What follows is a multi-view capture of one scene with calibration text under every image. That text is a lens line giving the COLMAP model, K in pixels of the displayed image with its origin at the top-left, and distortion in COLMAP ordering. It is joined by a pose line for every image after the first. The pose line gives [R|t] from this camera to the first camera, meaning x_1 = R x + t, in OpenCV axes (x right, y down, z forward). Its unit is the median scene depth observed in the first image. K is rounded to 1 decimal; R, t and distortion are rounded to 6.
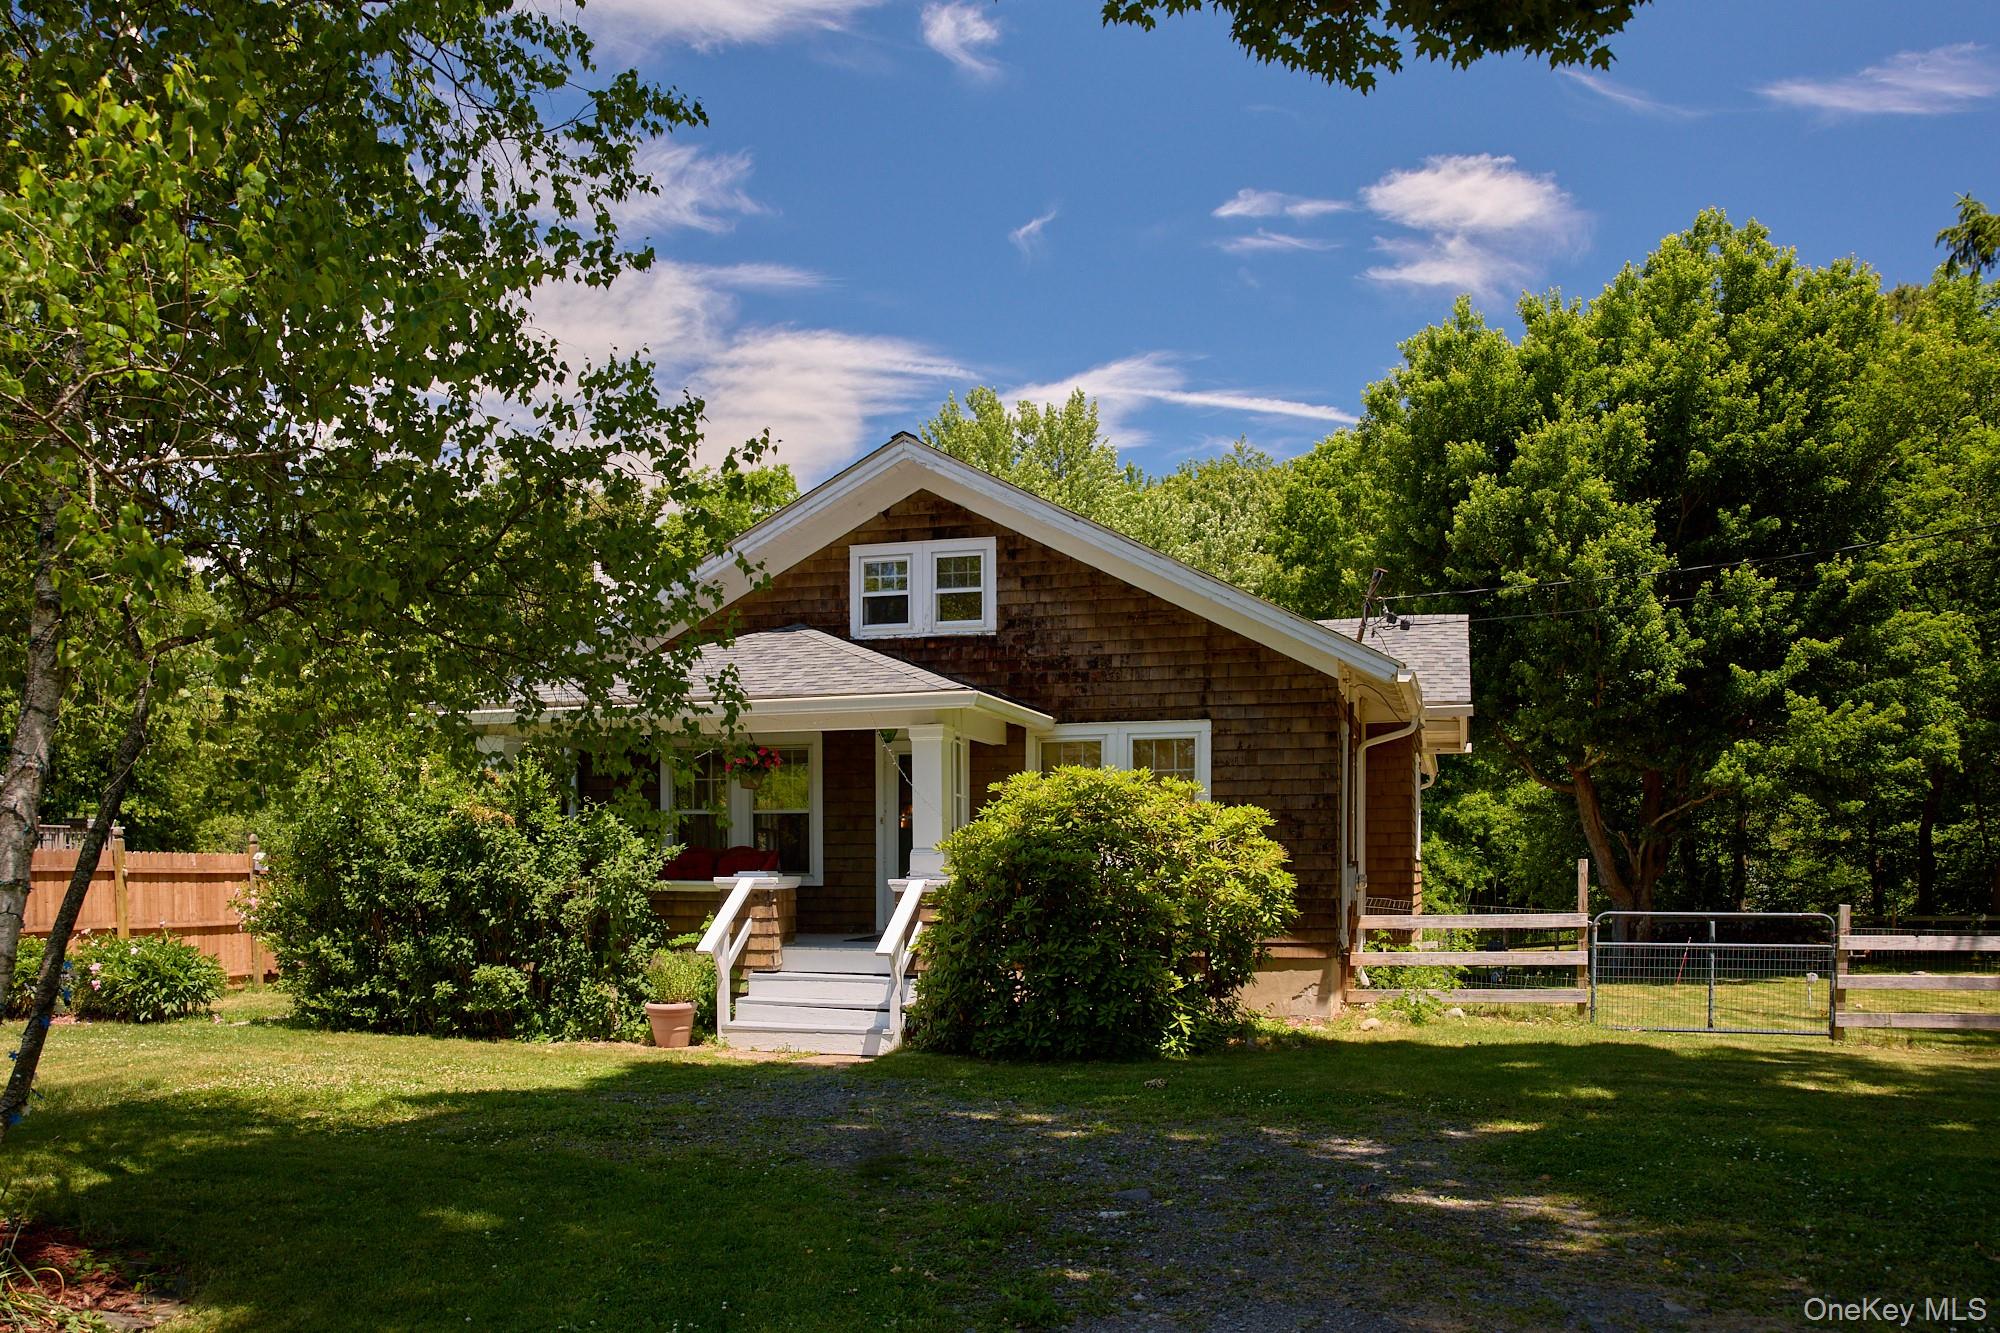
lens RADIAL K [[1729.3, 0, 999.9], [0, 1729.3, 956.1], [0, 0, 1]] dist [-0.031113, 0.003728]
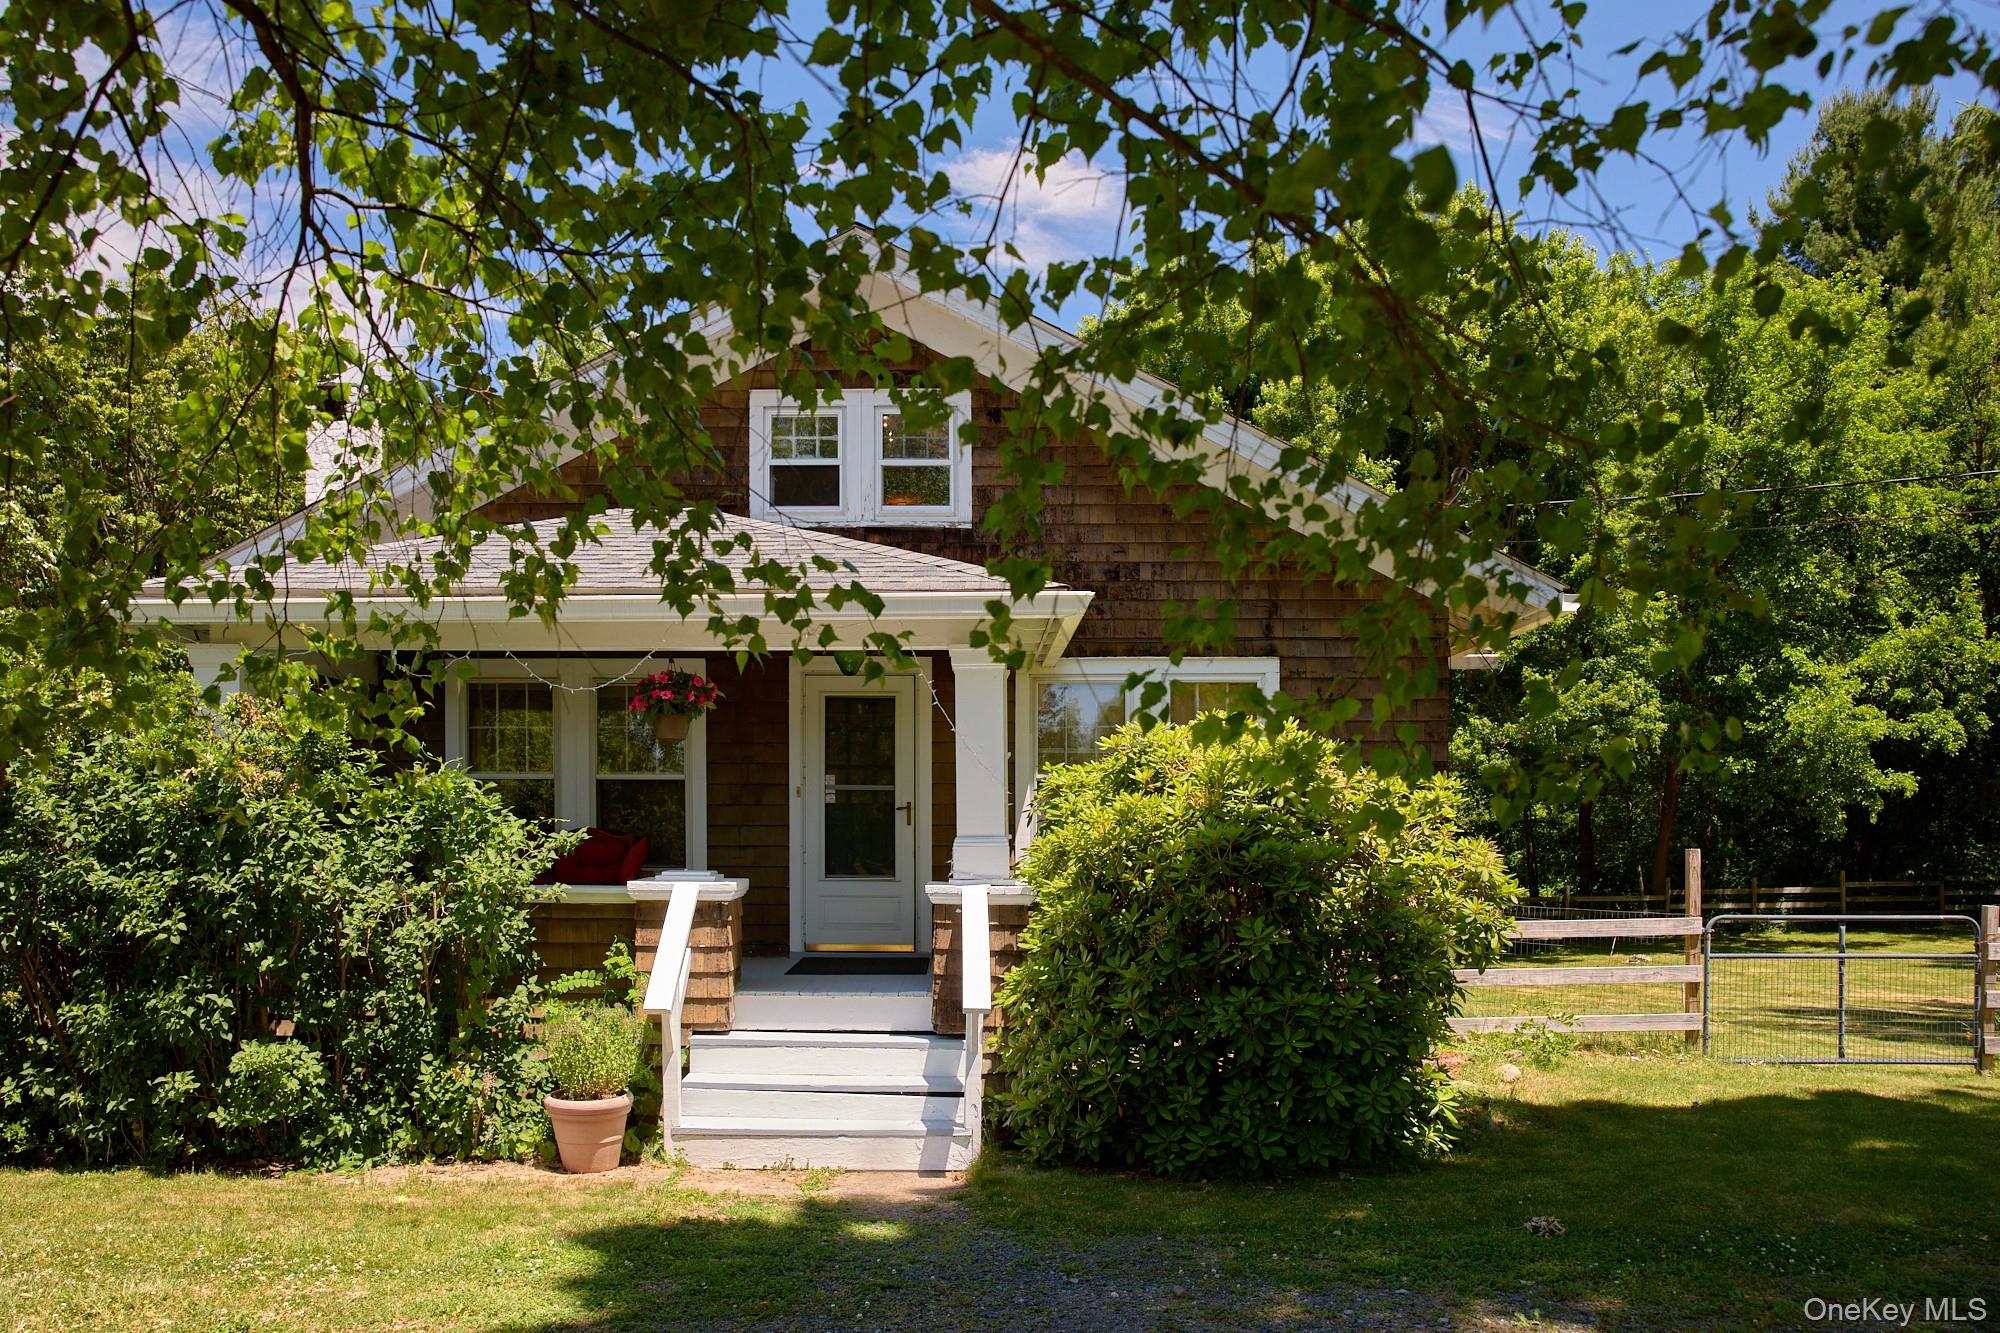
lens RADIAL K [[1698.2, 0, 966.0], [0, 1698.2, 878.7], [0, 0, 1]] dist [-0.098838, 0.188190]
pose [[0.958228, -0.005256, 0.285957, -0.223386], [0.013622, 0.999535, -0.027275, -0.028654], [-0.285680, 0.030031, 0.957854, 0.390341]]
